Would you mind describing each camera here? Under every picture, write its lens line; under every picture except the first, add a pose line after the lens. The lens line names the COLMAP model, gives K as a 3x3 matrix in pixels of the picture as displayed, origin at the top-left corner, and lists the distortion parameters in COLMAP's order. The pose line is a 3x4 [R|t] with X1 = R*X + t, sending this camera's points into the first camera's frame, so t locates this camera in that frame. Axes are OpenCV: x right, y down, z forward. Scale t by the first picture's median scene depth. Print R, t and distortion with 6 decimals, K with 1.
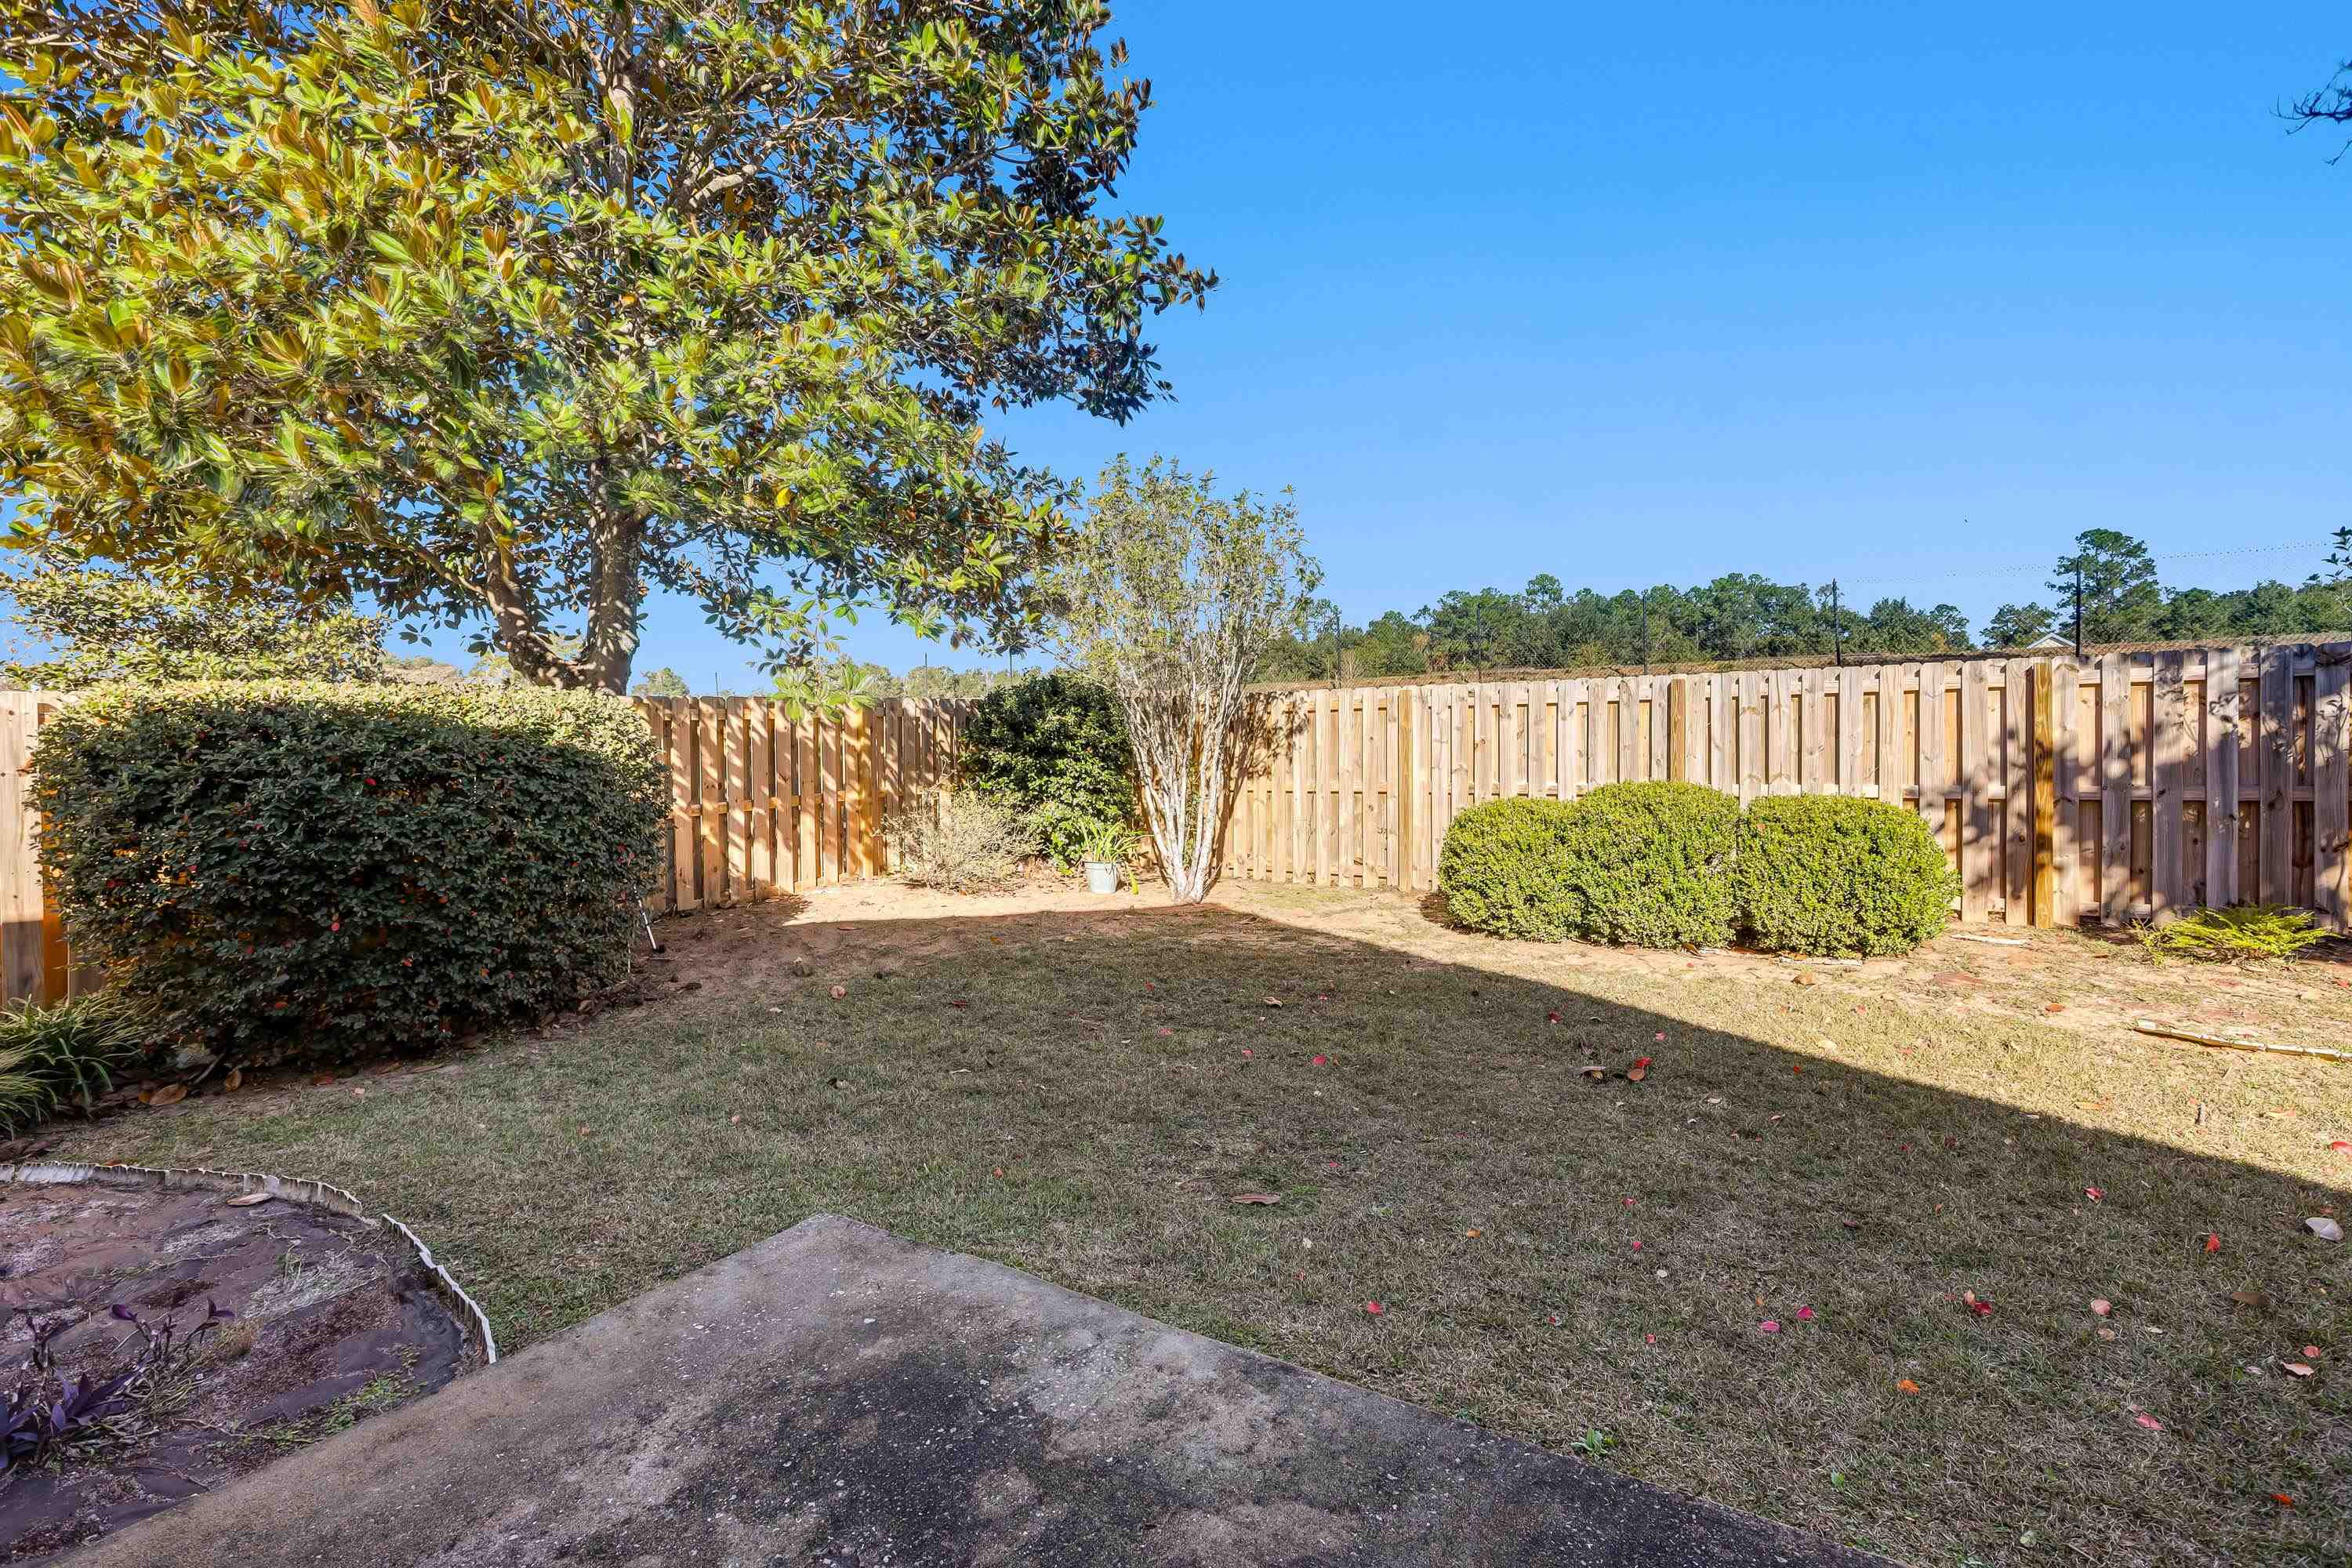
lens RADIAL K [[1054.8, 0, 1188.1], [0, 1054.8, 767.5], [0, 0, 1]] dist [-0.001501, 0.000091]
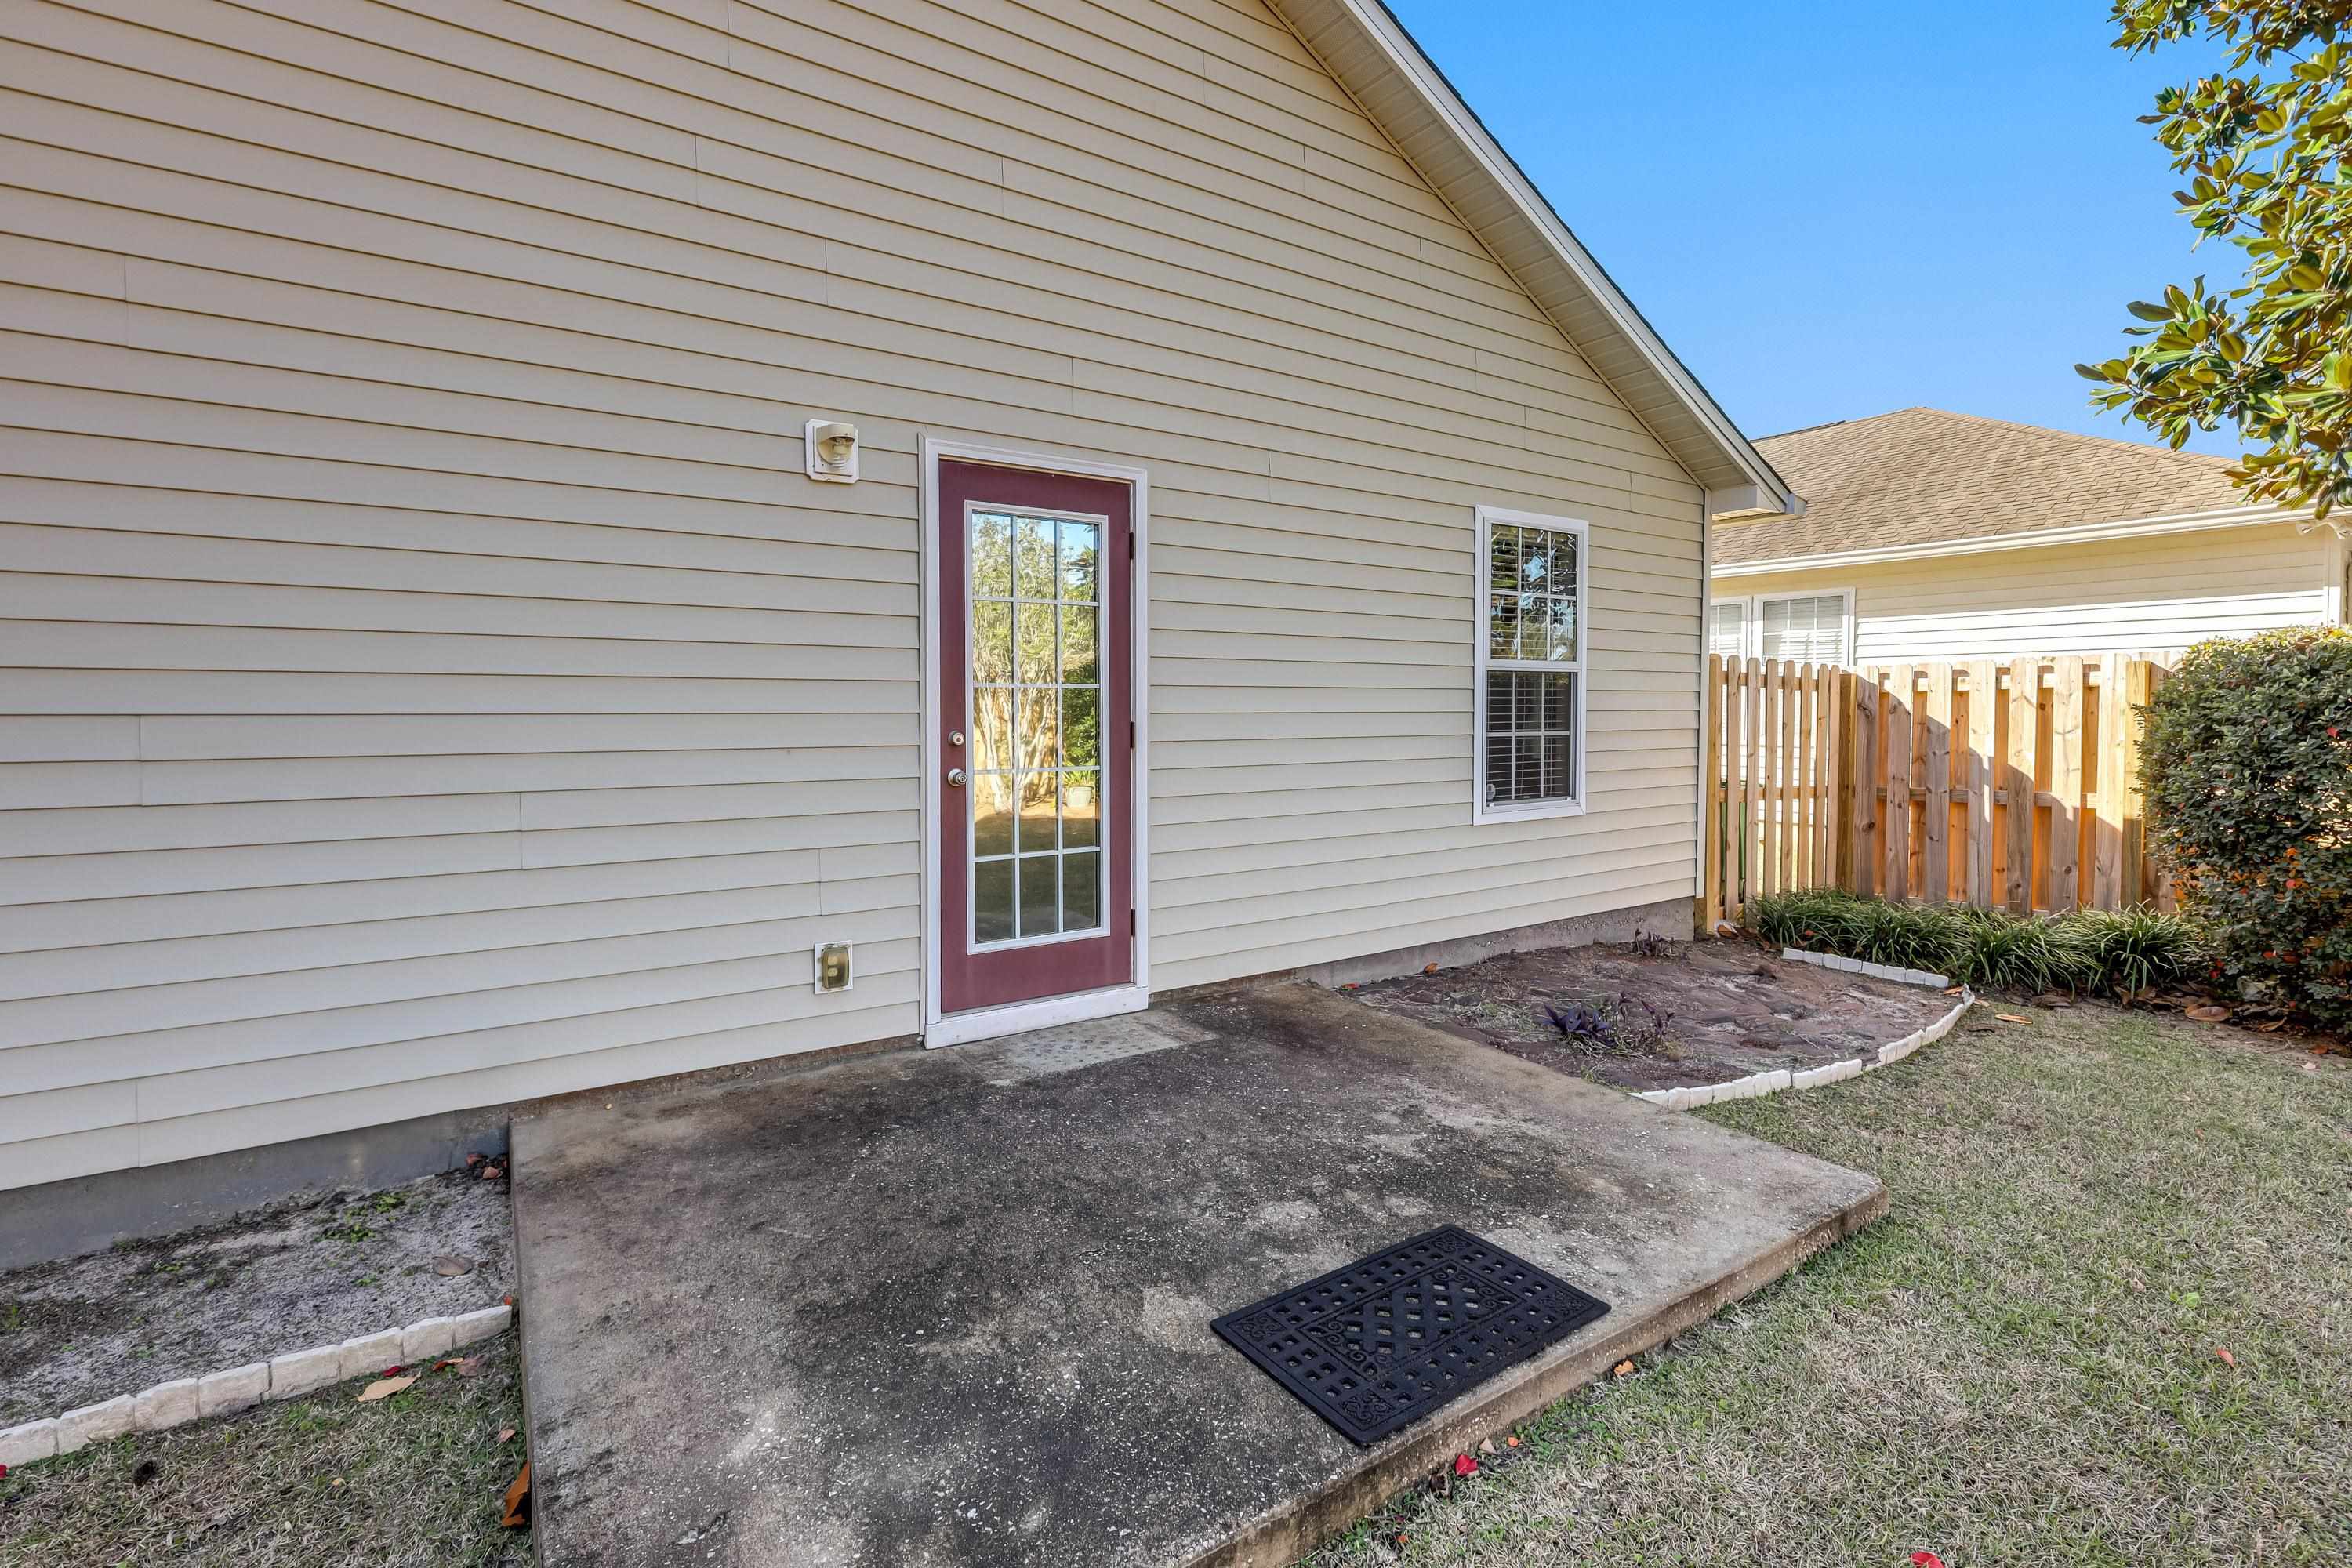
lens RADIAL K [[1067.3, 0, 1180.7], [0, 1067.3, 727.2], [0, 0, 1]] dist [0.000364, 0.000232]
pose [[-0.418393, 0.023585, -0.907960, 0.335705], [-0.010200, 0.999478, 0.030662, -0.007604], [0.908209, 0.022090, -0.417934, 0.339794]]
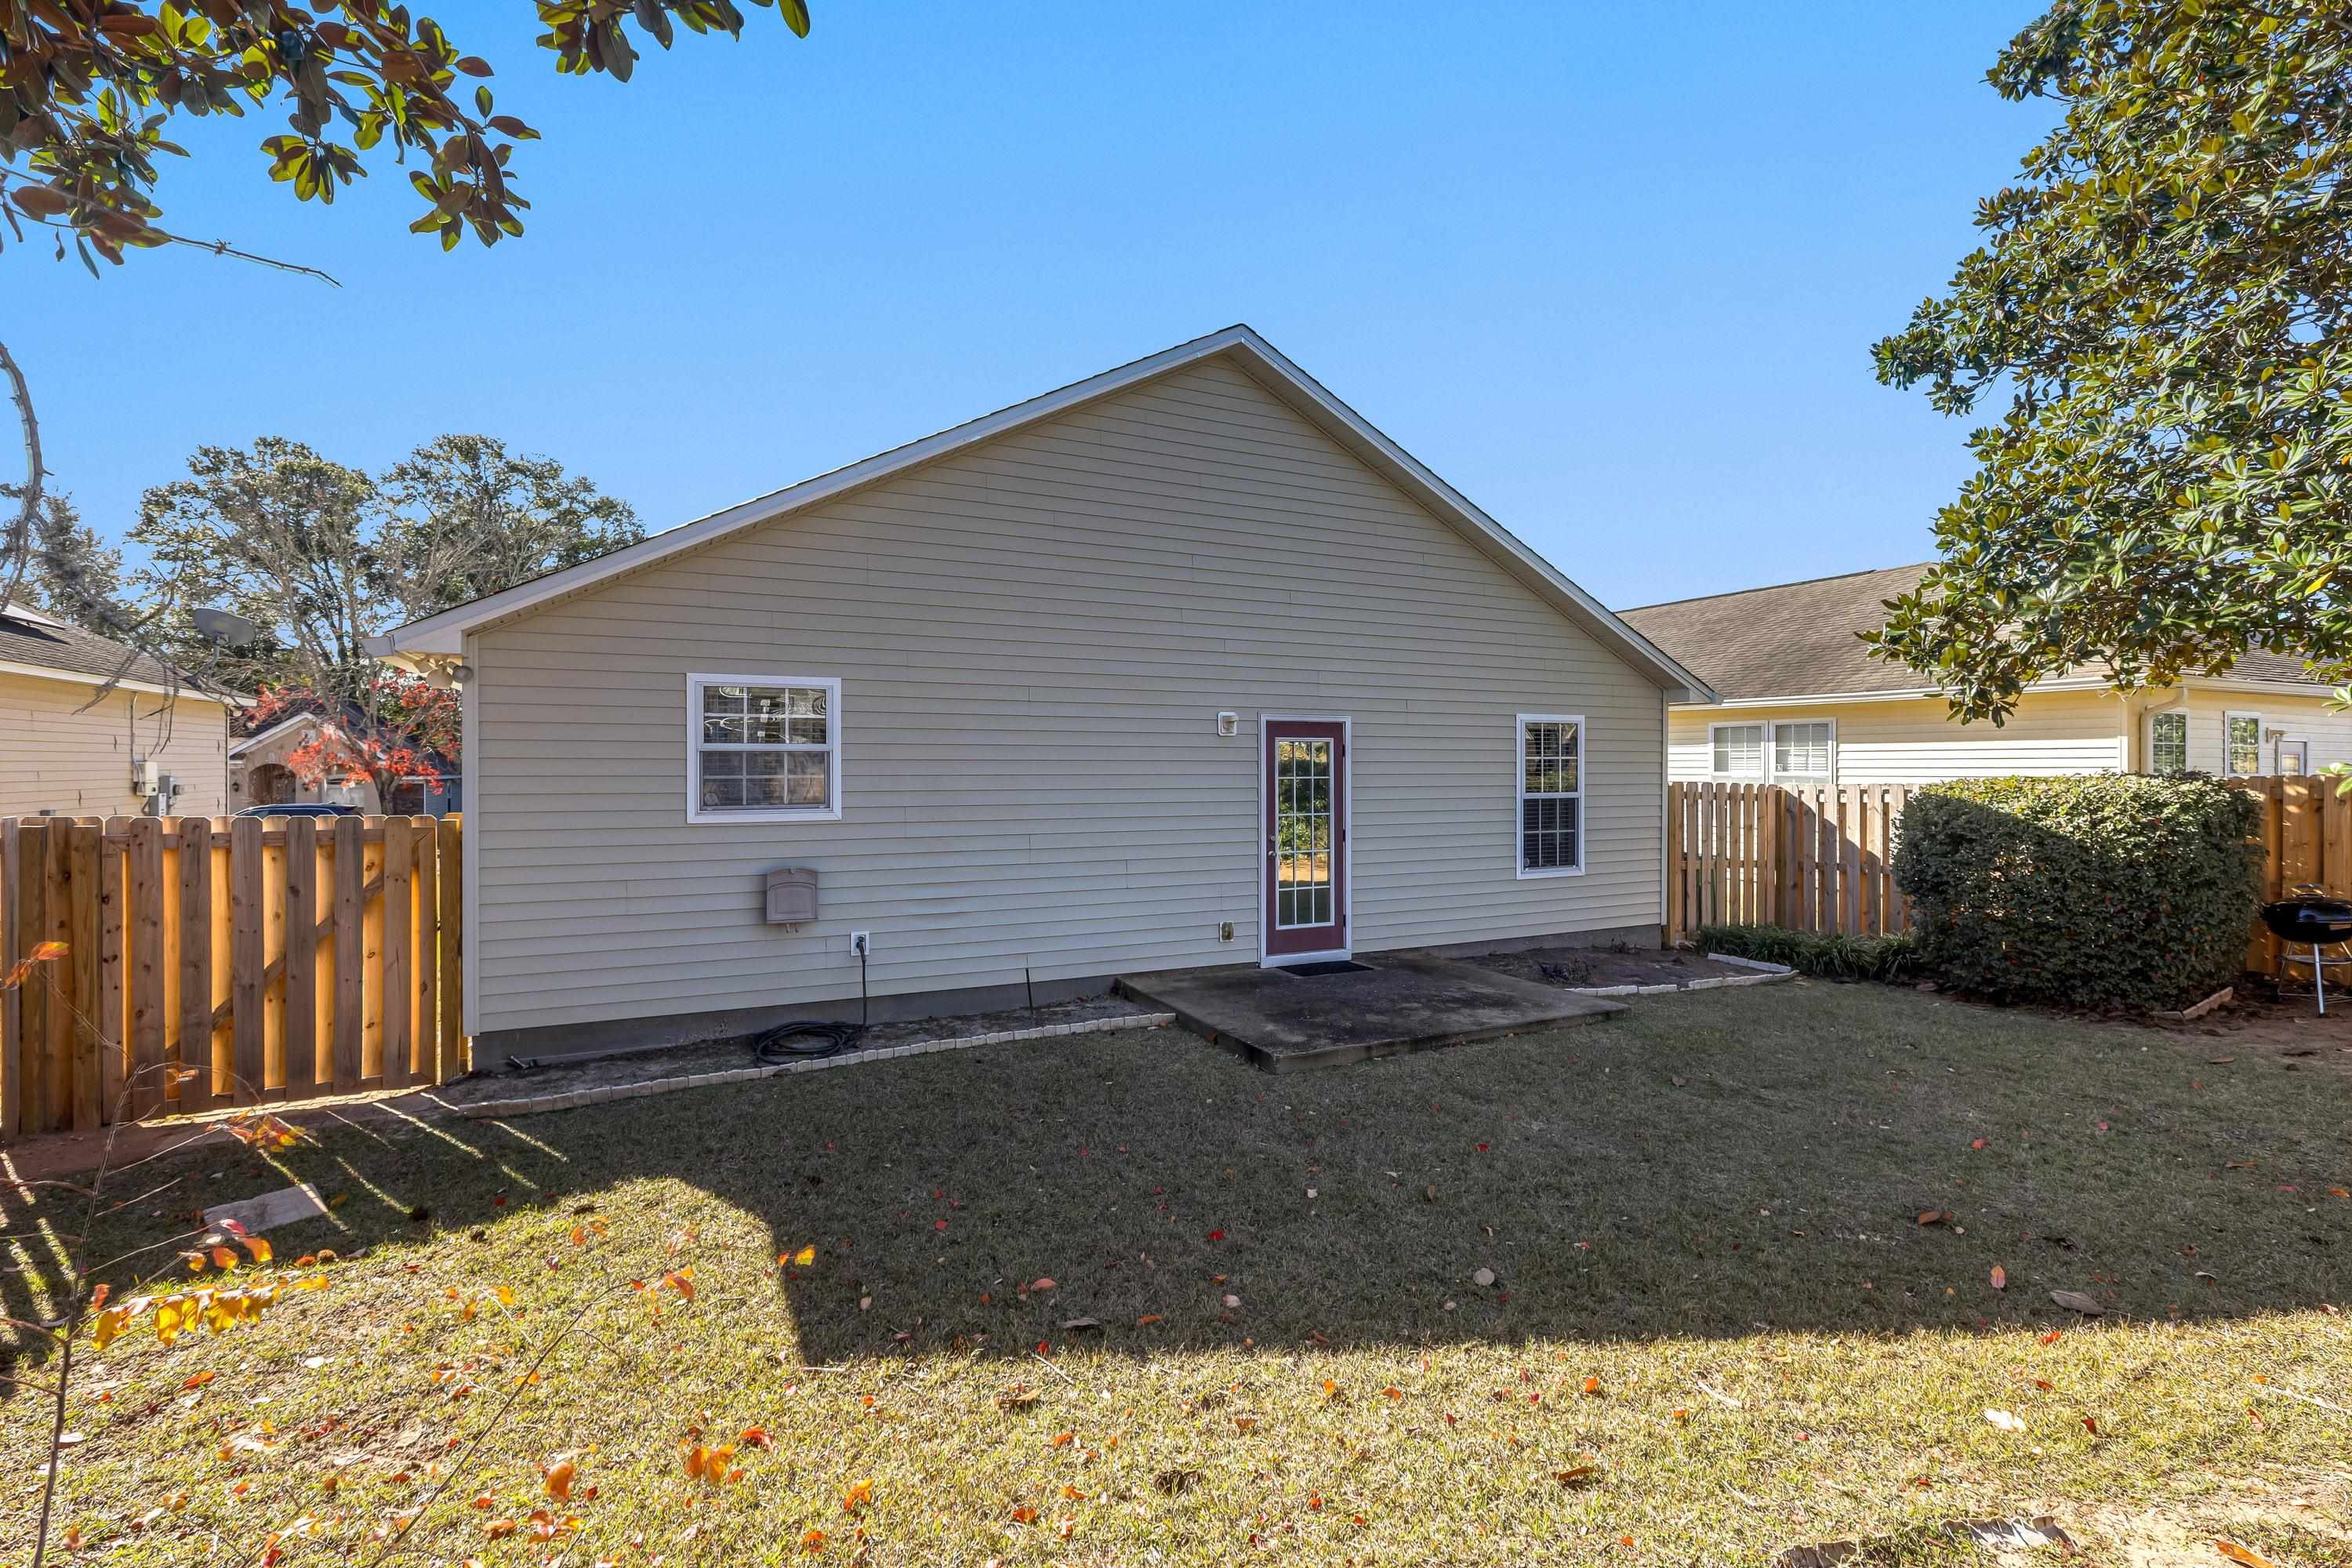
lens RADIAL K [[1074.1, 0, 1191.9], [0, 1074.1, 756.9], [0, 0, 1]] dist [-0.002101, -0.000100]
pose [[-0.531616, -0.003948, -0.846976, 1.066603], [-0.007586, 0.999971, 0.000101, -0.084328], [0.846951, 0.006479, -0.531631, 0.626547]]
